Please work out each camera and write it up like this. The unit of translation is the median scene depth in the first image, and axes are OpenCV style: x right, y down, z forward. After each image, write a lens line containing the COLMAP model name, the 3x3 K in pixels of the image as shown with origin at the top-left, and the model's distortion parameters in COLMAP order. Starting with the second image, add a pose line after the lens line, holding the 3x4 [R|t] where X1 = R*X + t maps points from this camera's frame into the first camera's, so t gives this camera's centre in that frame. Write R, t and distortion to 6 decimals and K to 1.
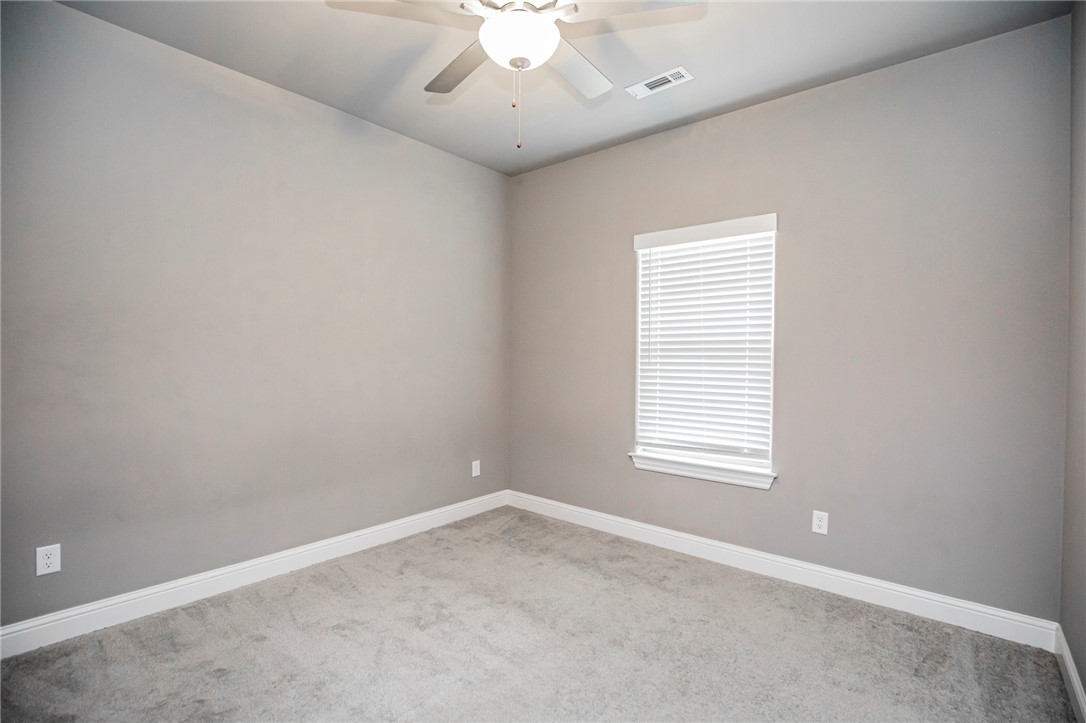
lens RADIAL K [[512.7, 0, 552.3], [0, 512.7, 362.6], [0, 0, 1]] dist [-0.034837, 0.006361]
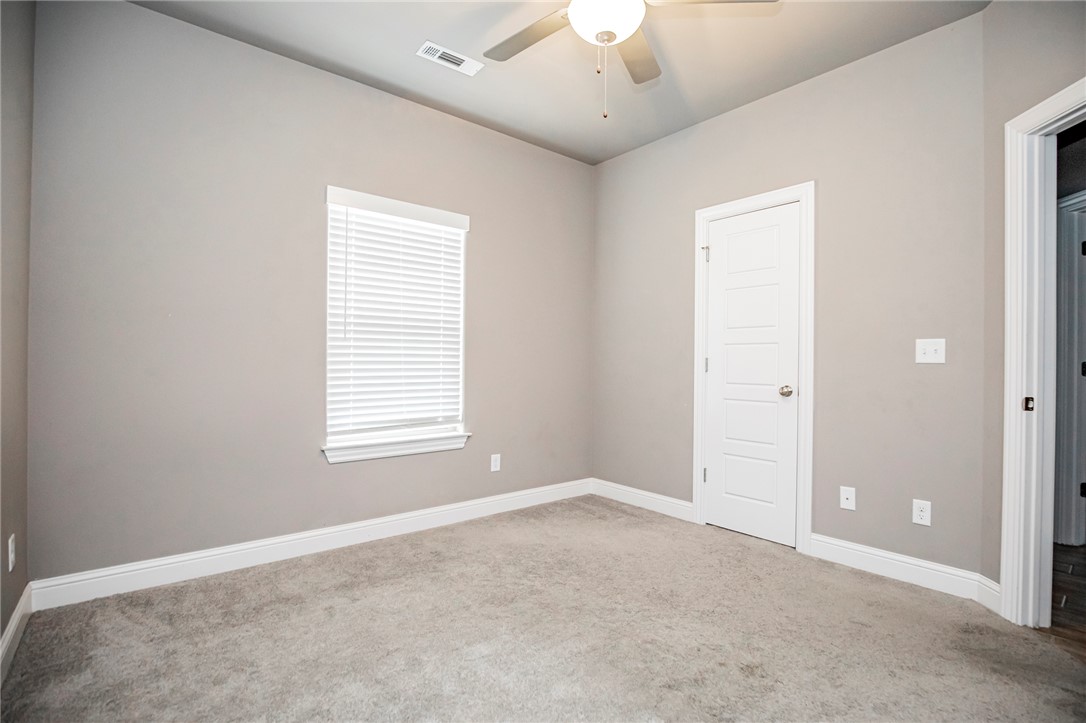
lens RADIAL K [[503.3, 0, 543.0], [0, 503.3, 361.5], [0, 0, 1]] dist [-0.030171, 0.000272]
pose [[0.178496, -0.011042, 0.983879, -0.655948], [-0.000406, 0.999936, 0.011296, 0.033624], [-0.983940, -0.002416, 0.178481, 0.577275]]
